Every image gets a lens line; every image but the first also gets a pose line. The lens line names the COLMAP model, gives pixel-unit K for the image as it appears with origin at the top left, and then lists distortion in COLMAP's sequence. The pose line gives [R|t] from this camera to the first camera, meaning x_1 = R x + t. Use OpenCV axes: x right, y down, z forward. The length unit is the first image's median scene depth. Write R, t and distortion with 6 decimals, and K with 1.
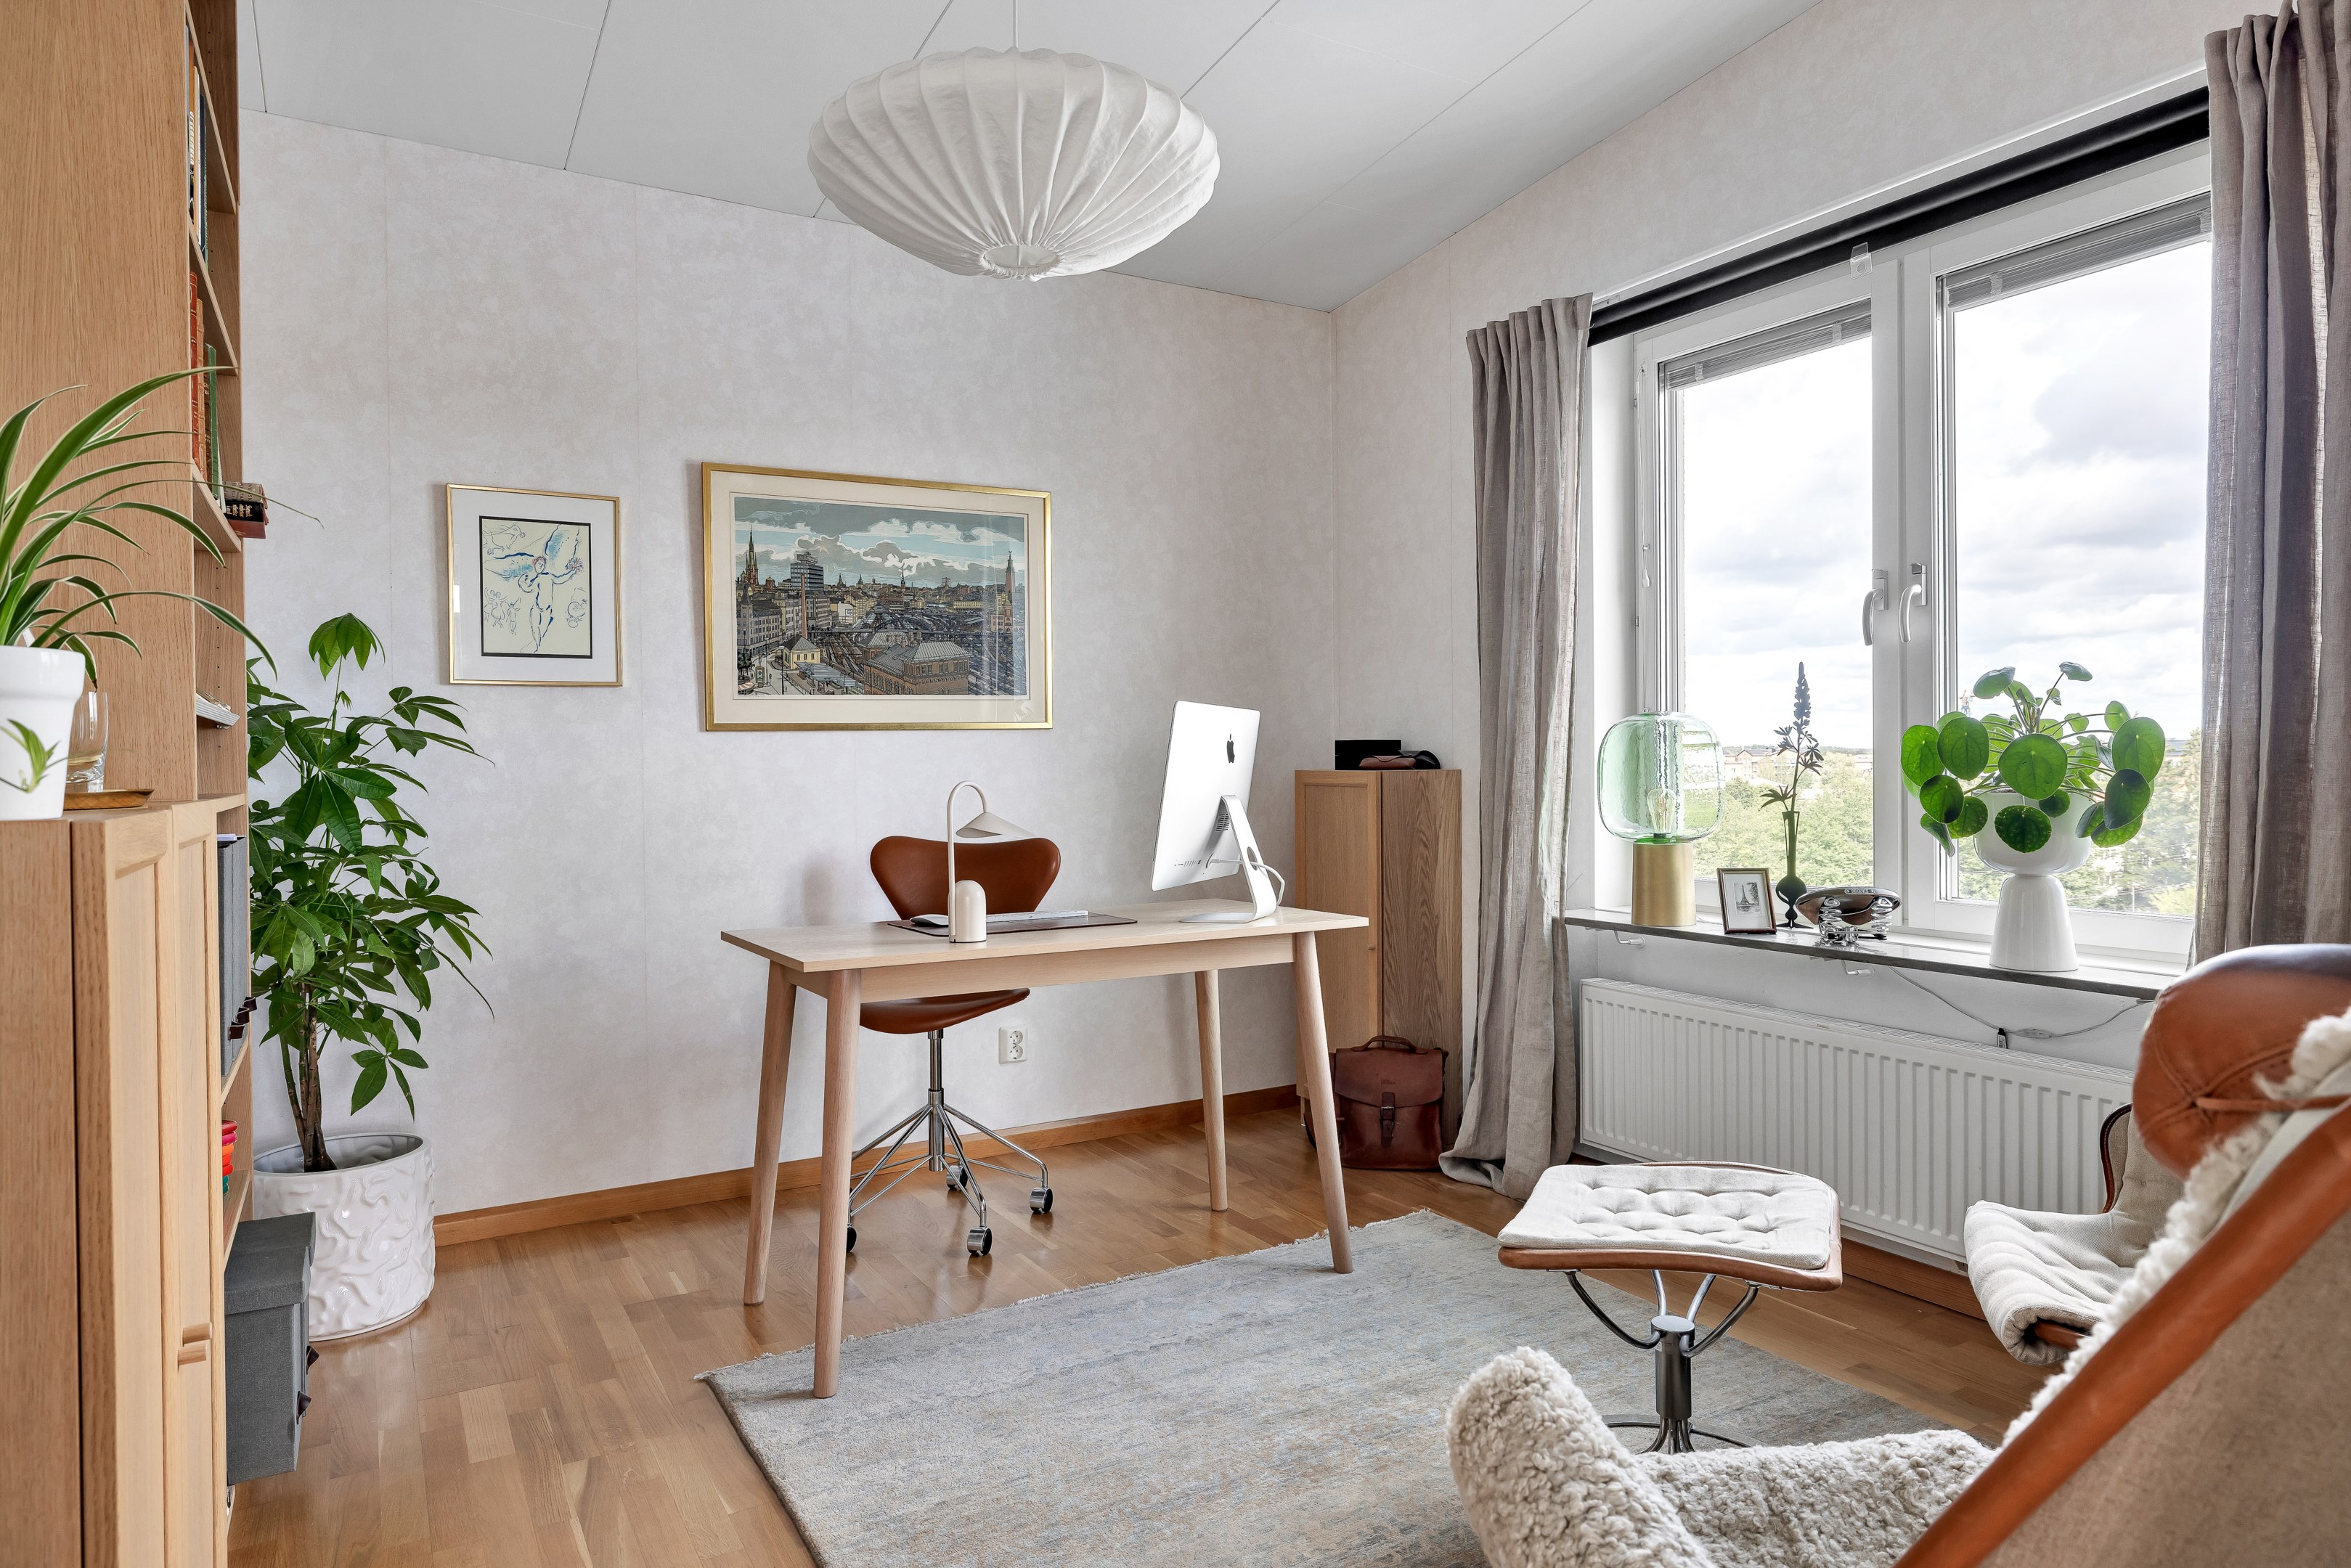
lens RADIAL K [[1439.1, 0, 1175.5], [0, 1439.1, 784.0], [0, 0, 1]] dist [0.002821, 0.000859]
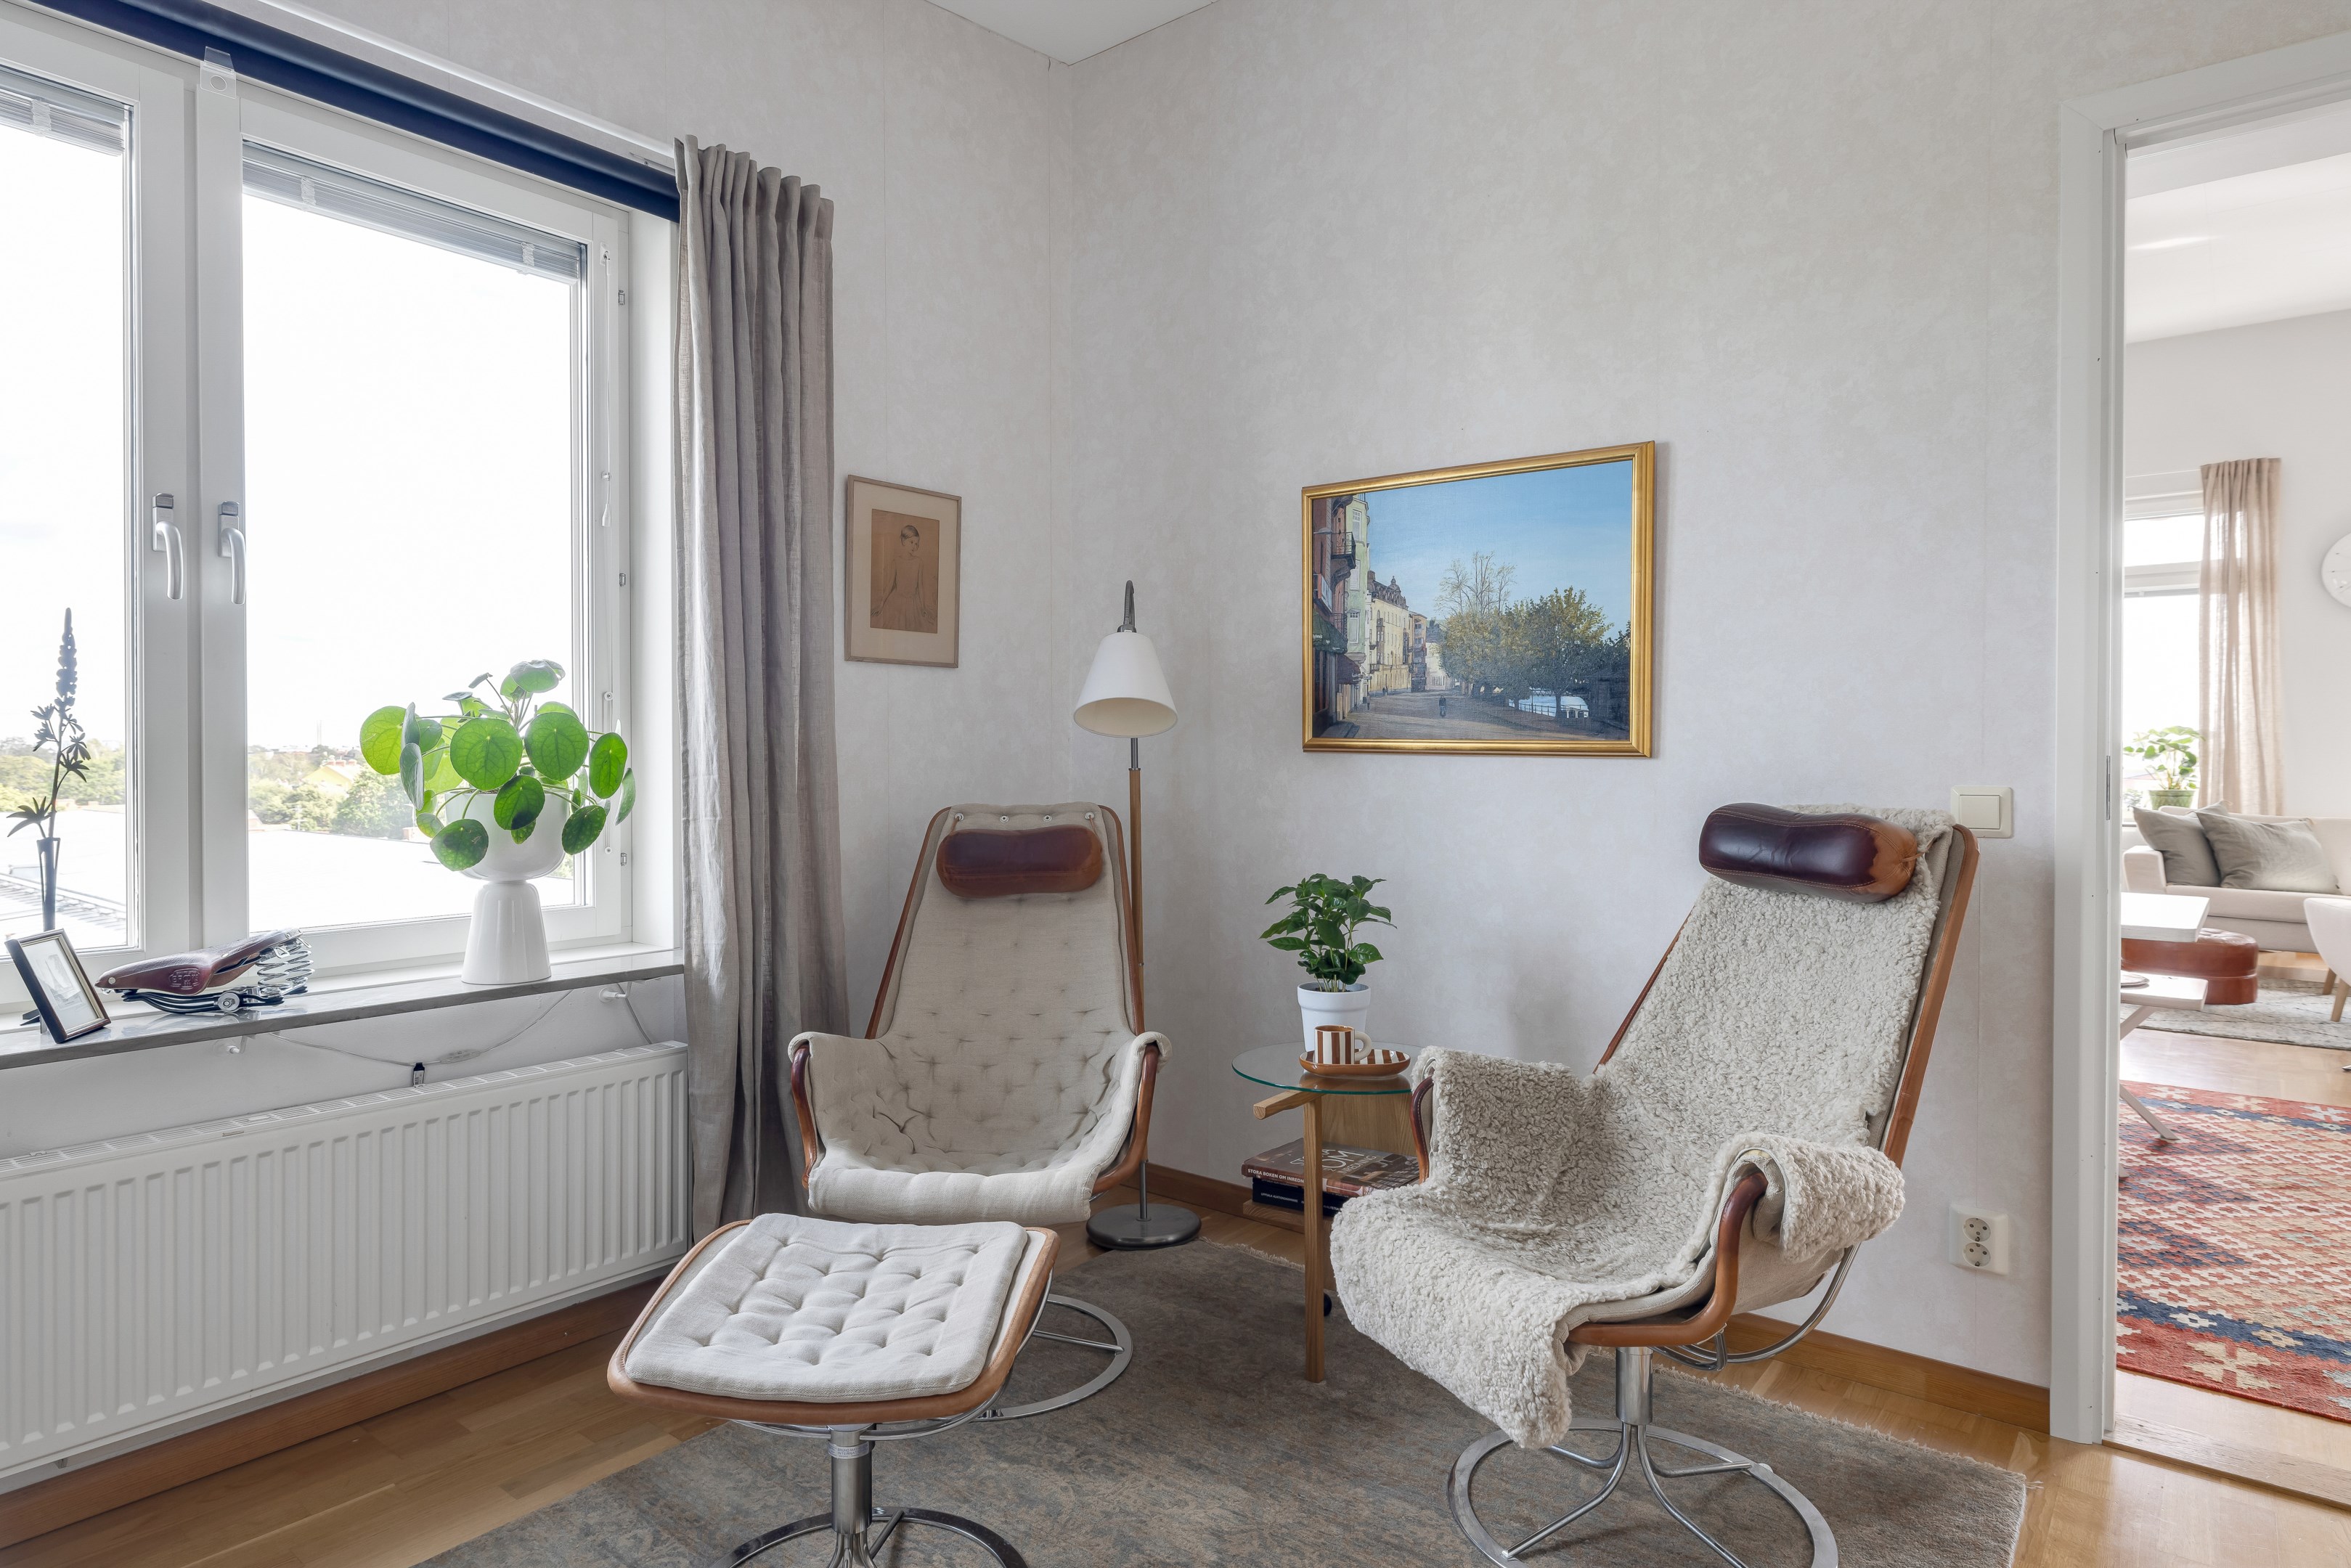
lens RADIAL K [[1377.3, 0, 1179.3], [0, 1377.3, 775.5], [0, 0, 1]] dist [0.006451, 0.001491]
pose [[-0.391268, -0.014274, 0.920166, -0.340948], [0.005644, 0.999824, 0.017910, -0.017415], [-0.920260, 0.012201, -0.391118, 0.784676]]
